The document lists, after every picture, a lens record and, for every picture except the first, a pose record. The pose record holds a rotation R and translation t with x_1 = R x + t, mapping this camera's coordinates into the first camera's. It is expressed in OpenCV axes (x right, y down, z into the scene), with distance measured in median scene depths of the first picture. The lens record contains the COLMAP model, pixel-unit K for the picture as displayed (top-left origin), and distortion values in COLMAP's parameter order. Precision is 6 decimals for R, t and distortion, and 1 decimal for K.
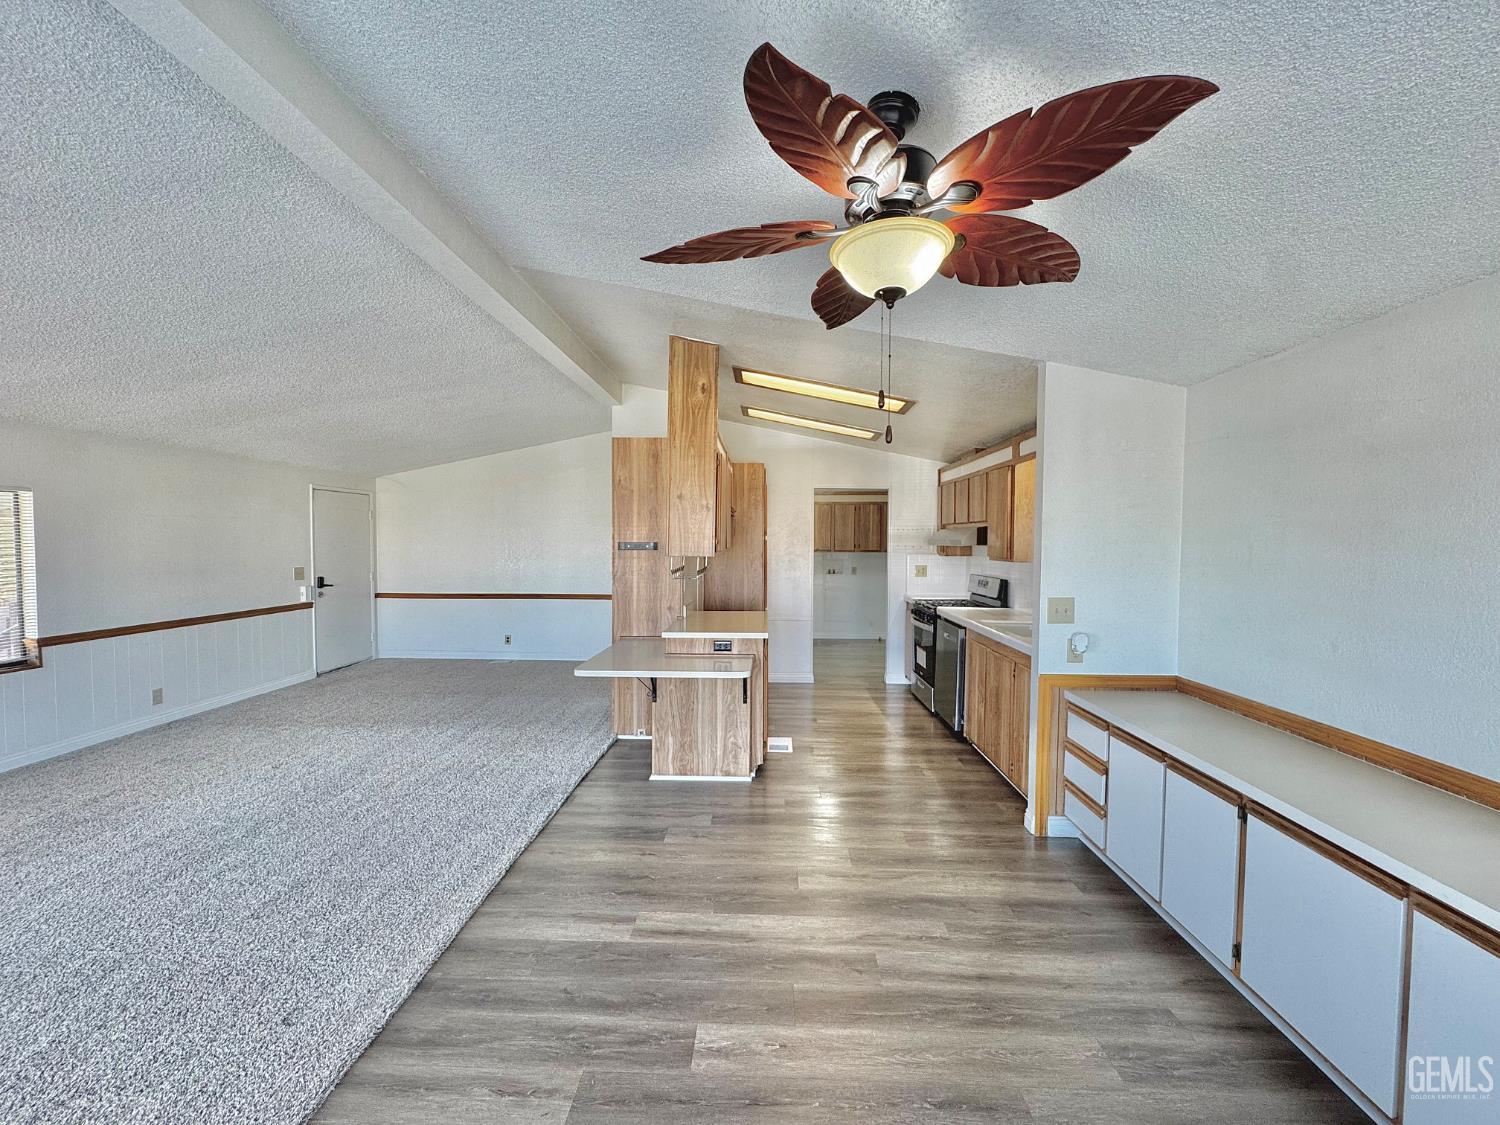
lens RADIAL K [[599.9, 0, 748.7], [0, 599.9, 560.4], [0, 0, 1]] dist [-0.005195, 0.000278]
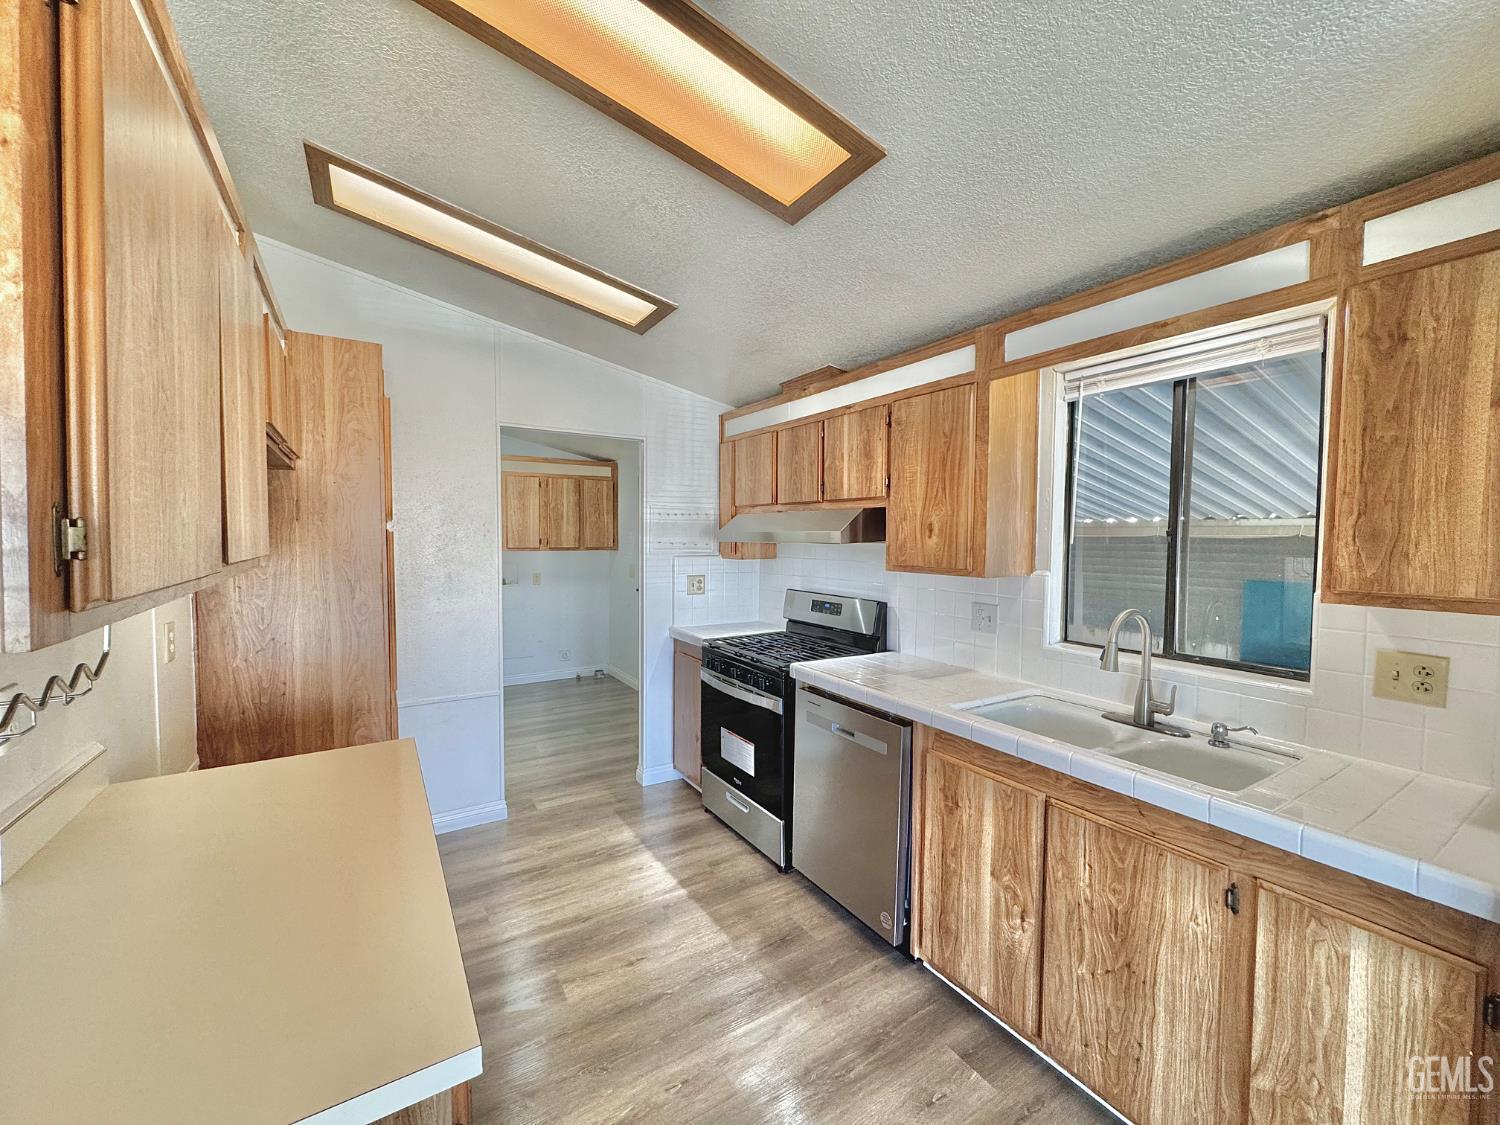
lens RADIAL K [[599.9, 0, 748.7], [0, 599.9, 560.4], [0, 0, 1]] dist [-0.005195, 0.000278]
pose [[0.827583, -0.022367, 0.560898, 0.000388], [0.015445, 0.999735, 0.017079, -0.026133], [-0.561132, -0.005471, 0.827709, 0.798305]]
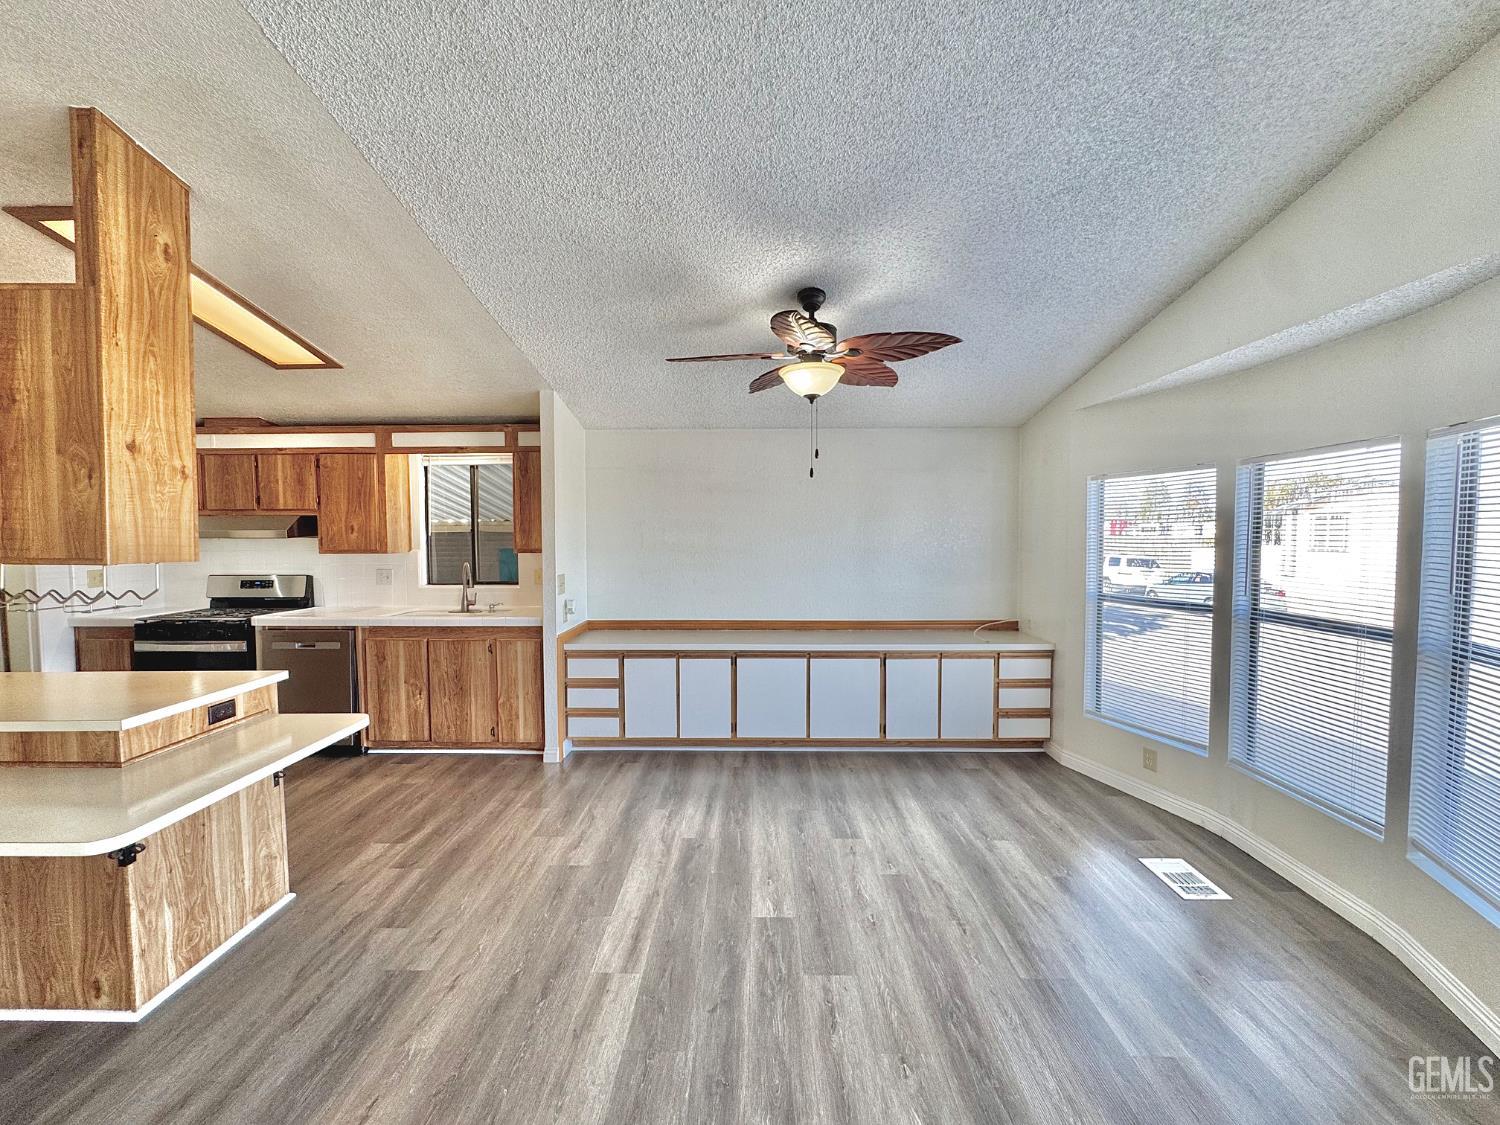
lens RADIAL K [[599.9, 0, 748.7], [0, 599.9, 560.4], [0, 0, 1]] dist [-0.005195, 0.000278]
pose [[-0.021899, -0.051426, 0.998437, -0.632482], [0.036286, 0.997977, 0.052199, -0.017470], [-0.999101, 0.037372, -0.019988, 0.489118]]
